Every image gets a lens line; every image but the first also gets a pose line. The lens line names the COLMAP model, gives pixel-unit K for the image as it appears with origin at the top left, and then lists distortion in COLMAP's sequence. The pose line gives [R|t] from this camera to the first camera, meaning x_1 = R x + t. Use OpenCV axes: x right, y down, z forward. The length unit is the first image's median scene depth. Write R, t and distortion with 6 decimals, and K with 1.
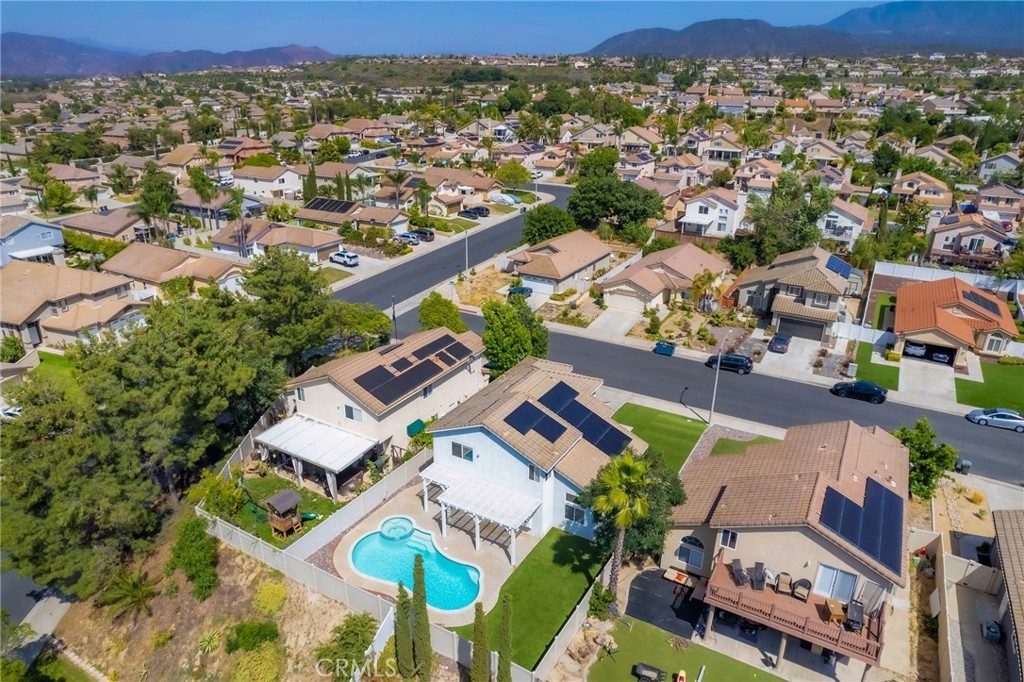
lens RADIAL K [[655.9, 0, 512.0], [0, 655.9, 341.0], [0, 0, 1]] dist [-0.075653, 0.055114]
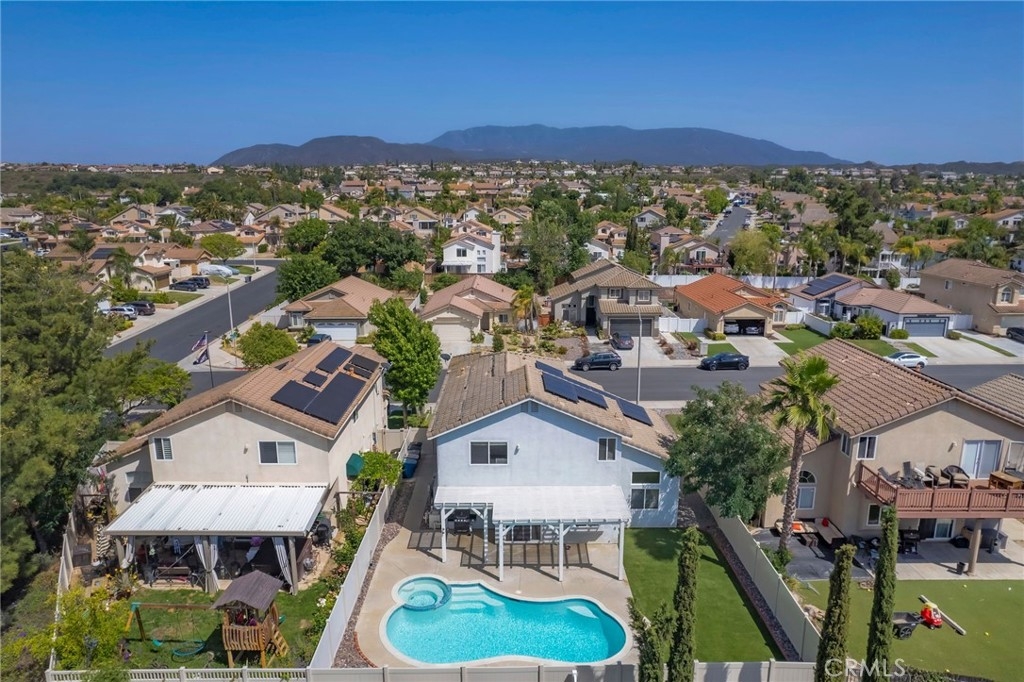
lens RADIAL K [[667.3, 0, 509.2], [0, 667.3, 338.2], [0, 0, 1]] dist [-0.078604, 0.068249]
pose [[0.861396, -0.118366, 0.493950, -0.187021], [0.200246, 0.972844, -0.116084, 0.065301], [-0.466796, 0.198906, 0.861706, 0.169703]]
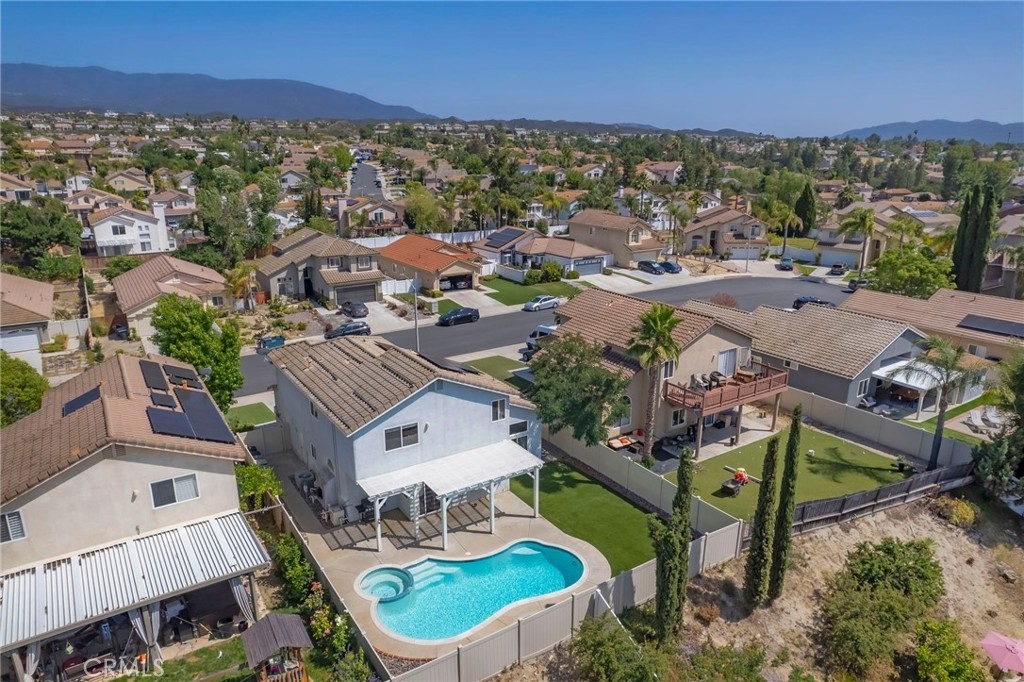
lens RADIAL K [[667.3, 0, 509.2], [0, 667.3, 338.2], [0, 0, 1]] dist [-0.078604, 0.068249]
pose [[0.446745, -0.254697, 0.857641, -0.295312], [0.338086, 0.935600, 0.101740, 0.016464], [-0.828322, 0.244505, 0.504084, 0.242870]]
